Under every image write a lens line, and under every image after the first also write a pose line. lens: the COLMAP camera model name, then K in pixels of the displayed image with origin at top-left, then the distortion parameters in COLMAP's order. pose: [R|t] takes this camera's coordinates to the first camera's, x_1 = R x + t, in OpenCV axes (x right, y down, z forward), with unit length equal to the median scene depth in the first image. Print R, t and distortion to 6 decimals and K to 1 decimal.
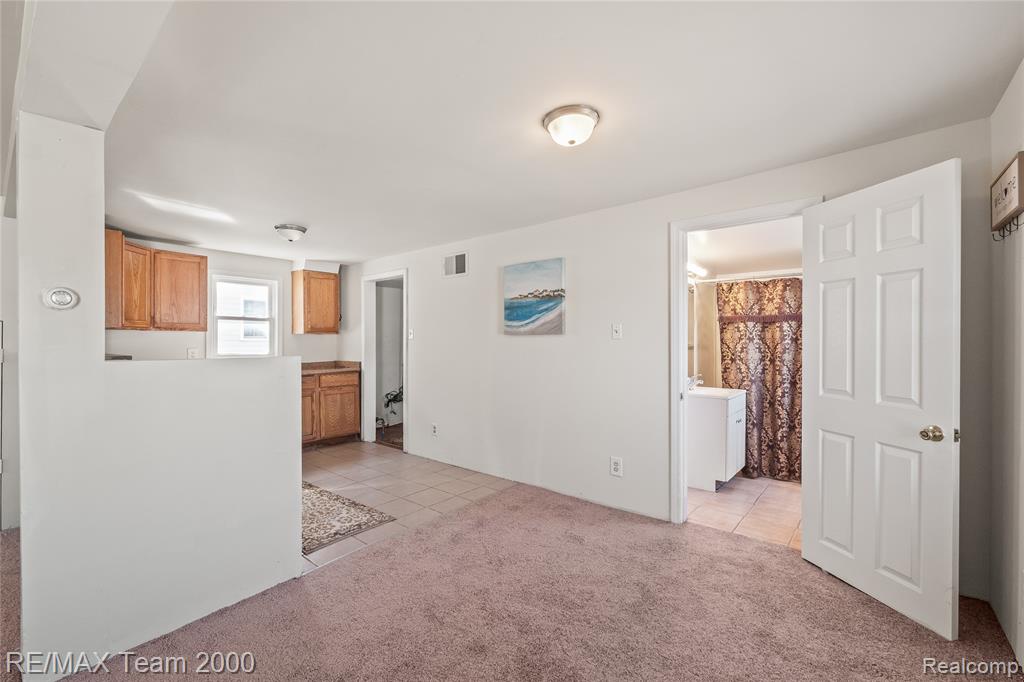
lens RADIAL K [[431.4, 0, 507.2], [0, 431.4, 341.1], [0, 0, 1]] dist [-0.014459, 0.000022]
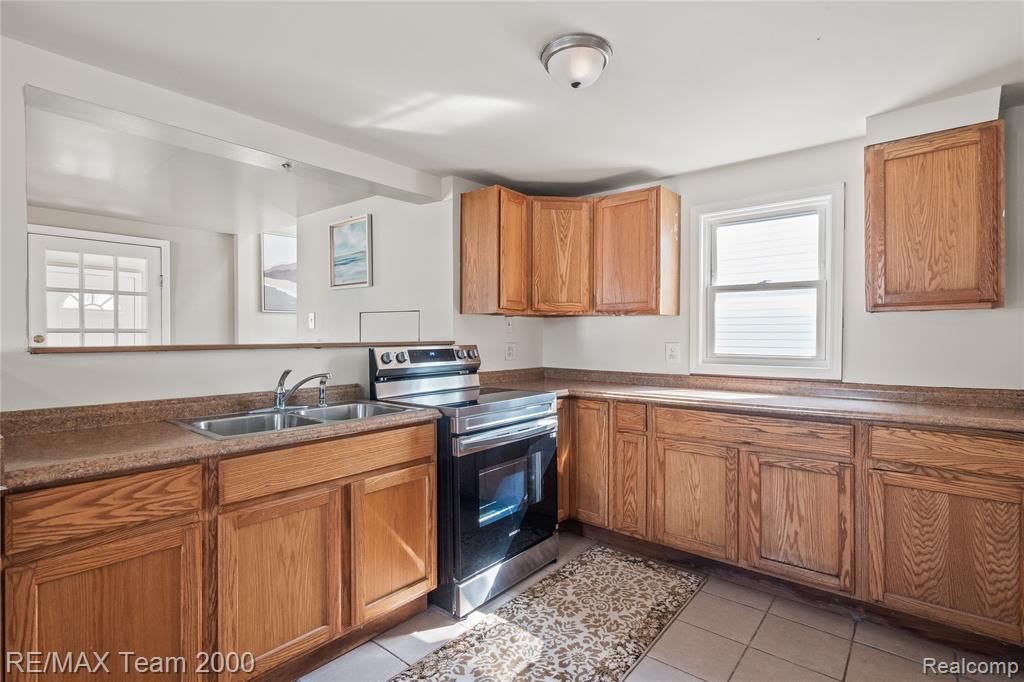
lens RADIAL K [[495.9, 0, 512.0], [0, 495.9, 341.0], [0, 0, 1]] dist [0.001463, 0.000122]
pose [[-0.004259, 0.014373, -0.999888, -0.025657], [0.000167, 0.999897, 0.014373, 0.004270], [0.999991, -0.000106, -0.004261, 0.893589]]
